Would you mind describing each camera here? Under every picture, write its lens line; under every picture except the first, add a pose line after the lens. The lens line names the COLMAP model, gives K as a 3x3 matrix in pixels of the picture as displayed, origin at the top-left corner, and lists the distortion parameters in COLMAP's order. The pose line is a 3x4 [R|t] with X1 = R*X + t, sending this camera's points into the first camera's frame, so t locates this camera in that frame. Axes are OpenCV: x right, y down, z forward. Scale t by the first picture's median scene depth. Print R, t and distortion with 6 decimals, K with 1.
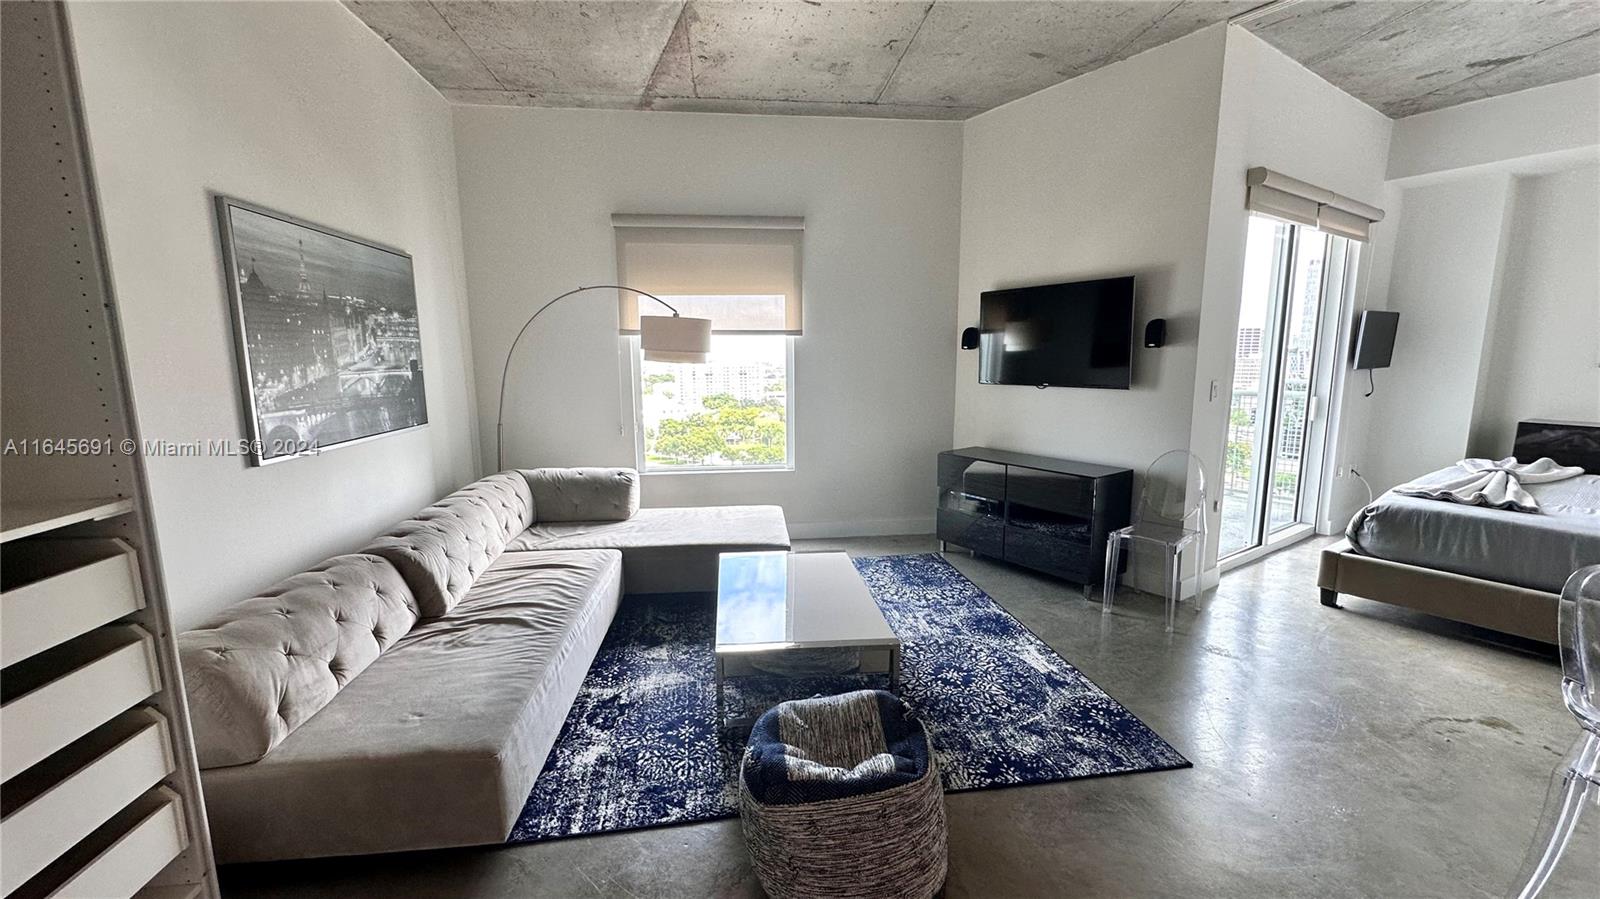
lens RADIAL K [[637.8, 0, 800.5], [0, 637.8, 451.6], [0, 0, 1]] dist [-0.002796, 0.000294]
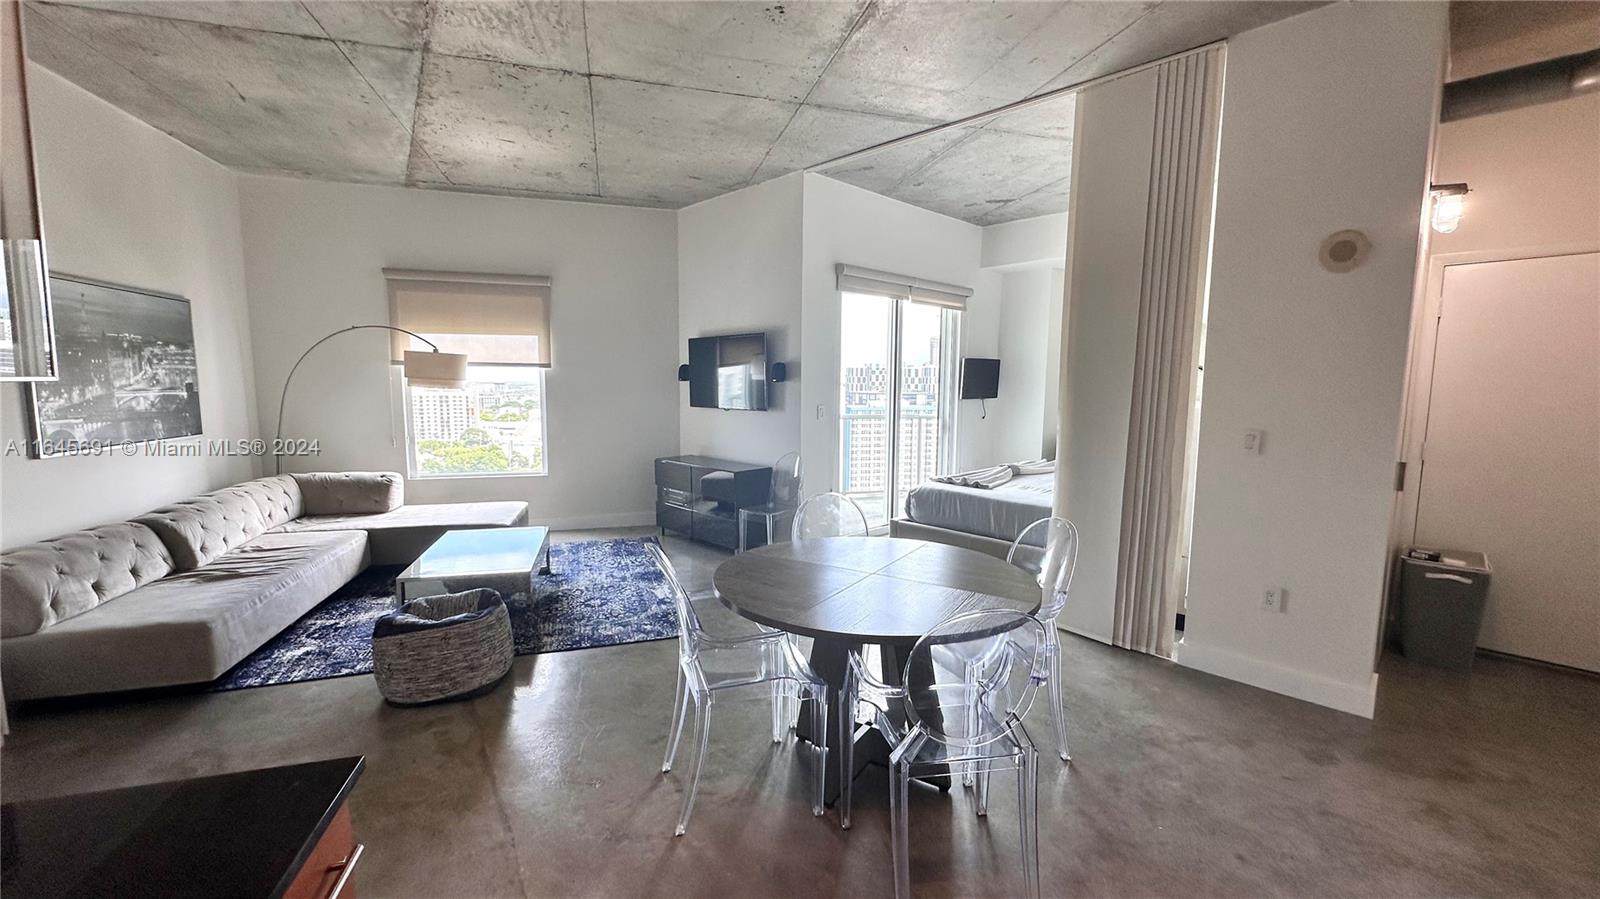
lens RADIAL K [[637.8, 0, 800.5], [0, 637.8, 451.6], [0, 0, 1]] dist [-0.002796, 0.000294]
pose [[0.984717, -0.003679, 0.174124, 0.364978], [0.011129, 0.999063, -0.041833, 0.057732], [-0.173807, 0.043132, 0.983835, -0.440865]]
